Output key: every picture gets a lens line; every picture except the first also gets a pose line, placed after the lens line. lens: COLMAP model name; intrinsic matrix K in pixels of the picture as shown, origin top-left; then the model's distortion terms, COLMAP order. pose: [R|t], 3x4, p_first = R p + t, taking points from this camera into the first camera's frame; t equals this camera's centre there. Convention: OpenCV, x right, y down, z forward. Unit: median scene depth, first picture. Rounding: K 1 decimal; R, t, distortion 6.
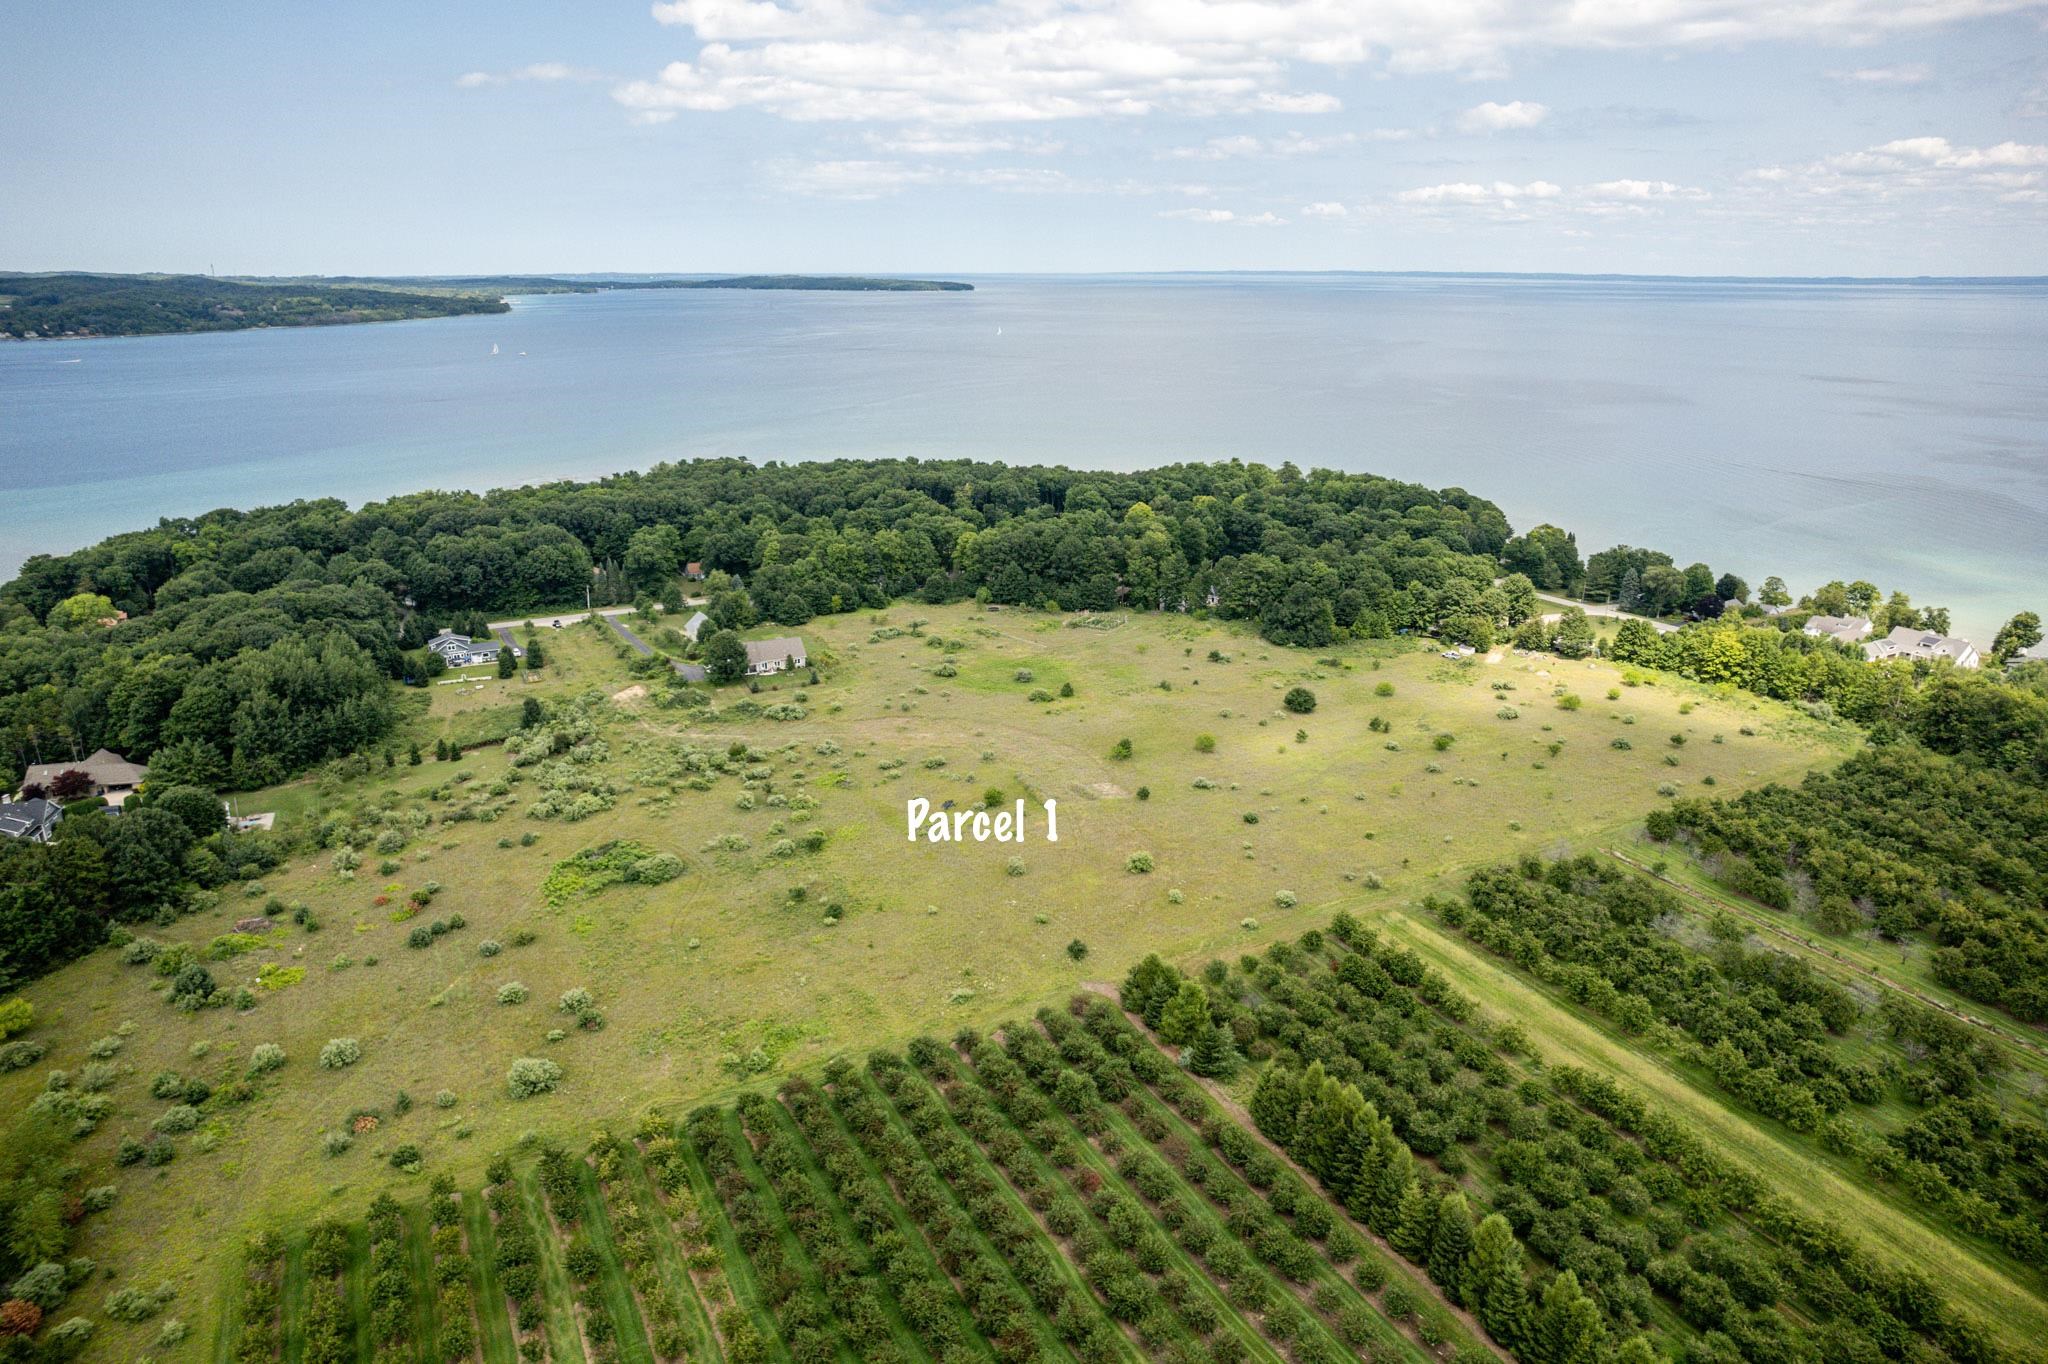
lens RADIAL K [[1311.8, 0, 1041.3], [0, 1311.8, 684.6], [0, 0, 1]] dist [-0.065772, 0.052974]
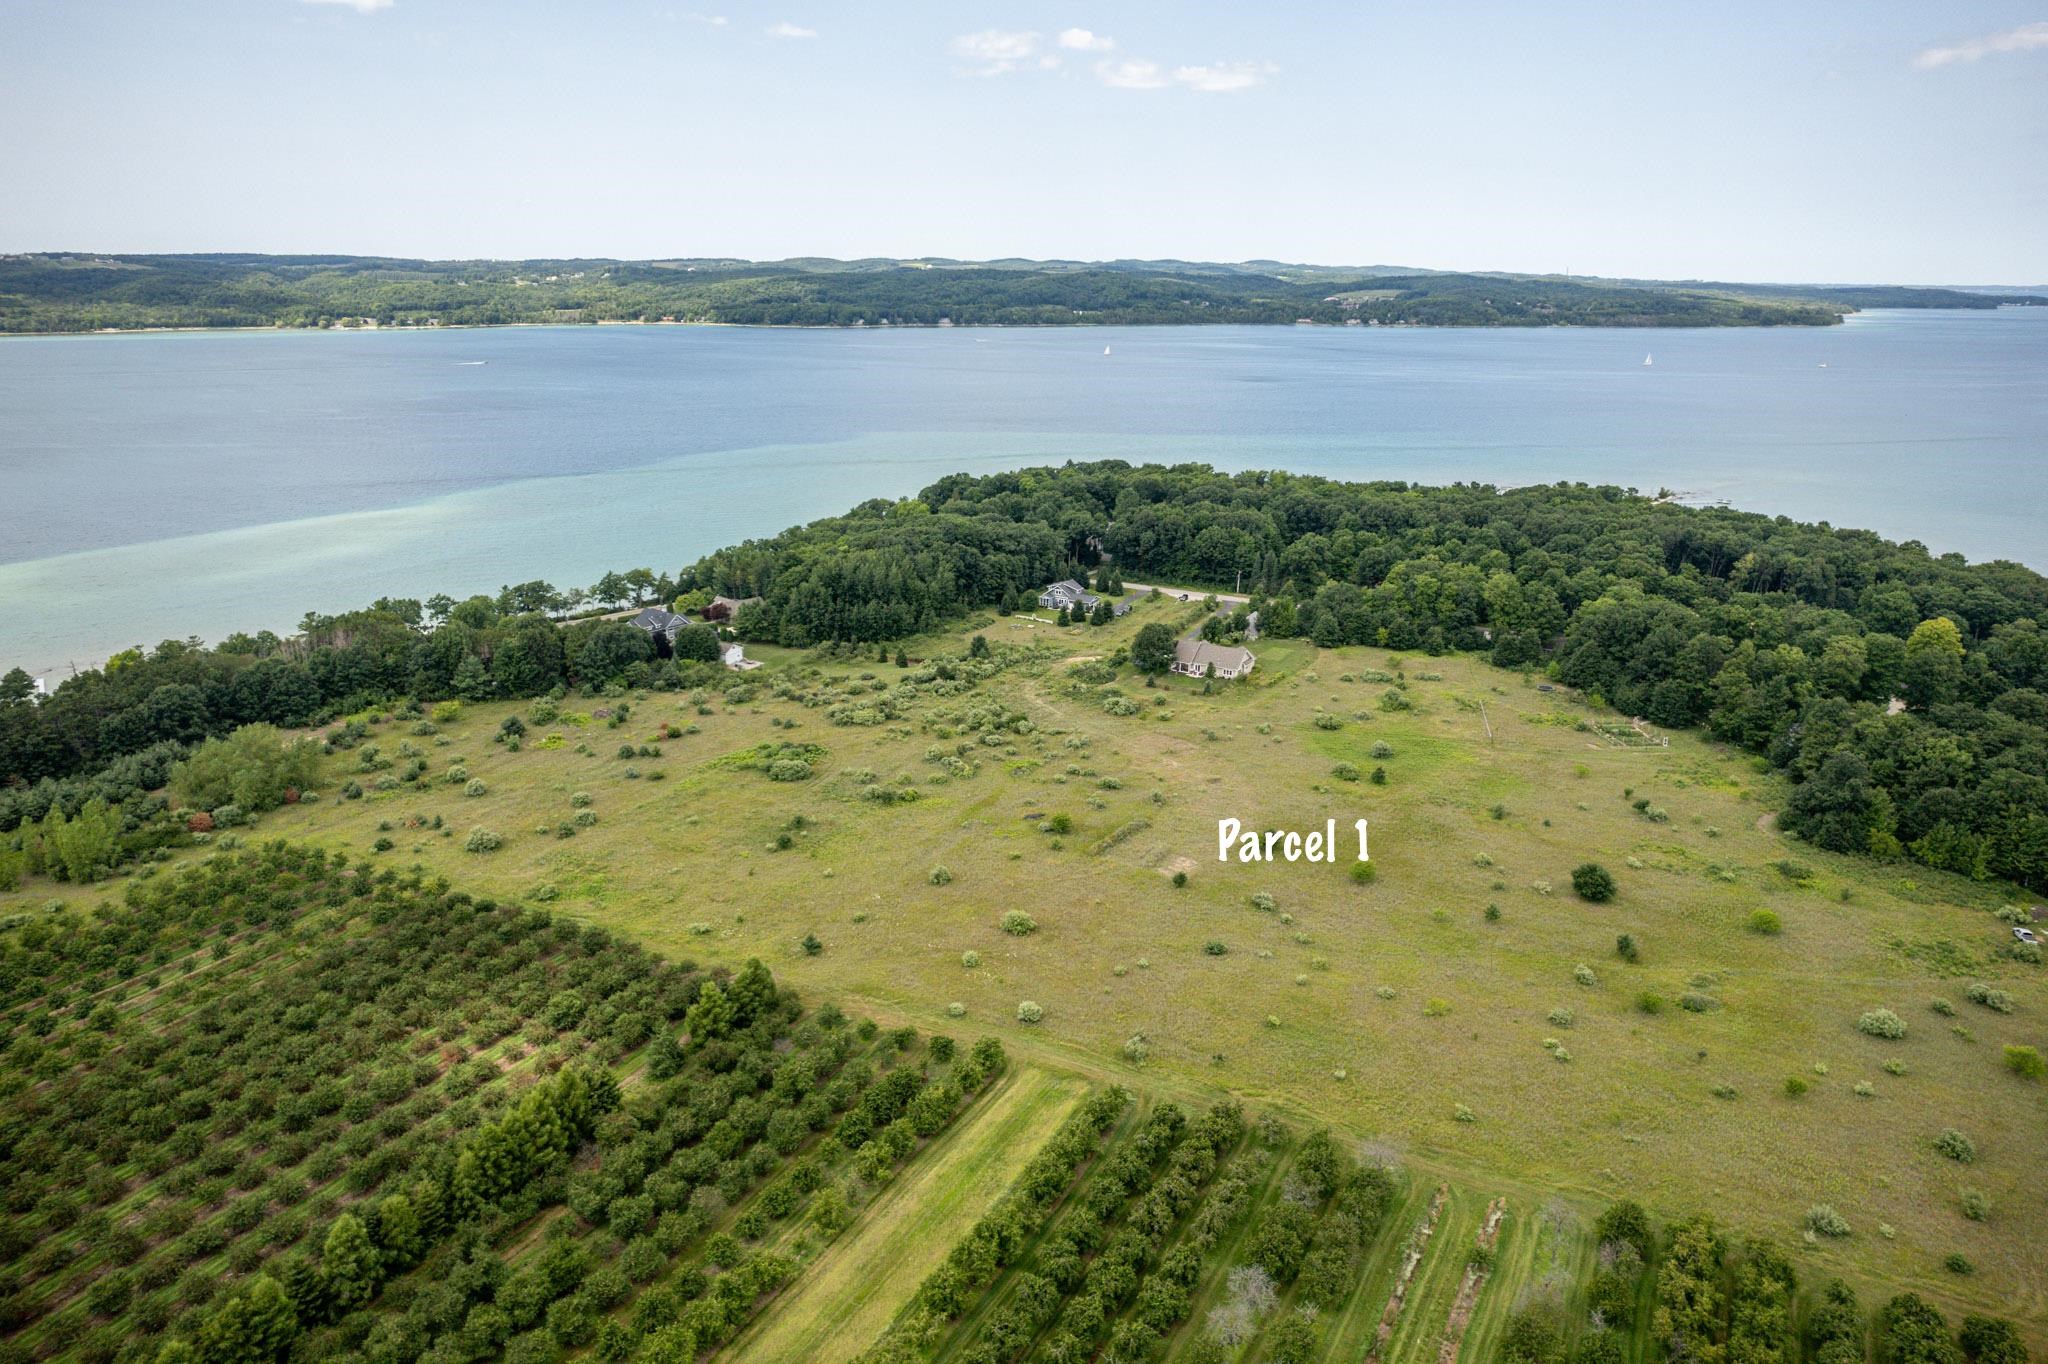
lens RADIAL K [[1311.8, 0, 1041.3], [0, 1311.8, 684.6], [0, 0, 1]] dist [-0.065772, 0.052974]
pose [[0.579261, 0.252761, -0.774964, 0.512467], [-0.255584, 0.959087, 0.121774, -0.095849], [0.774037, 0.127529, 0.620163, 0.285505]]
